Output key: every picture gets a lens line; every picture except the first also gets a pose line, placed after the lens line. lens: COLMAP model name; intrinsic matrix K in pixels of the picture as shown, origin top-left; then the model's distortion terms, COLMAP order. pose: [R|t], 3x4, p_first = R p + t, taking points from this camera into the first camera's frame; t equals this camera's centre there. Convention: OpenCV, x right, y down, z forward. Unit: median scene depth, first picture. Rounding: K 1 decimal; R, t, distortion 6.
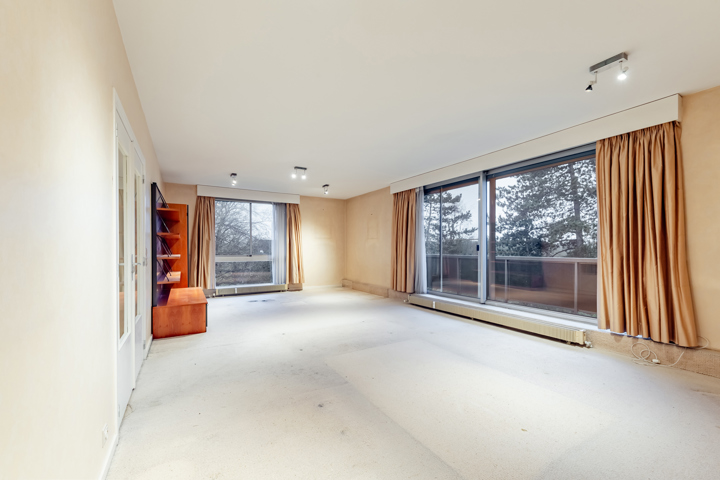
lens RADIAL K [[288.1, 0, 359.3], [0, 288.1, 248.9], [0, 0, 1]] dist [0.000200, -0.000081]
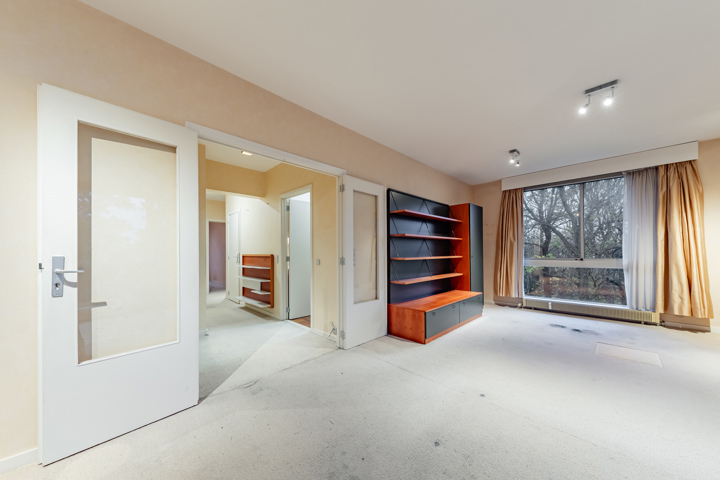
lens RADIAL K [[253.0, 0, 357.5], [0, 253.0, 252.2], [0, 0, 1]] dist [0.000860, -0.000081]
pose [[0.228303, -0.001588, -0.973589, 0.089938], [0.004131, 0.999991, -0.000663, 0.004520], [0.973581, -0.003870, 0.228308, 0.332837]]
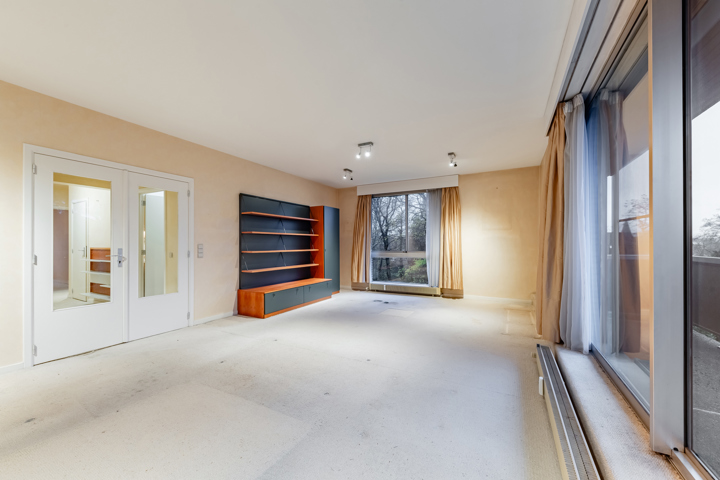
lens RADIAL K [[284.3, 0, 363.5], [0, 284.3, 244.1], [0, 0, 1]] dist [-0.000179, -0.000440]
pose [[0.520345, -0.000804, -0.853956, 0.324339], [-0.000872, 0.999999, -0.001473, 0.000084], [0.853955, 0.001512, 0.520344, 0.401541]]
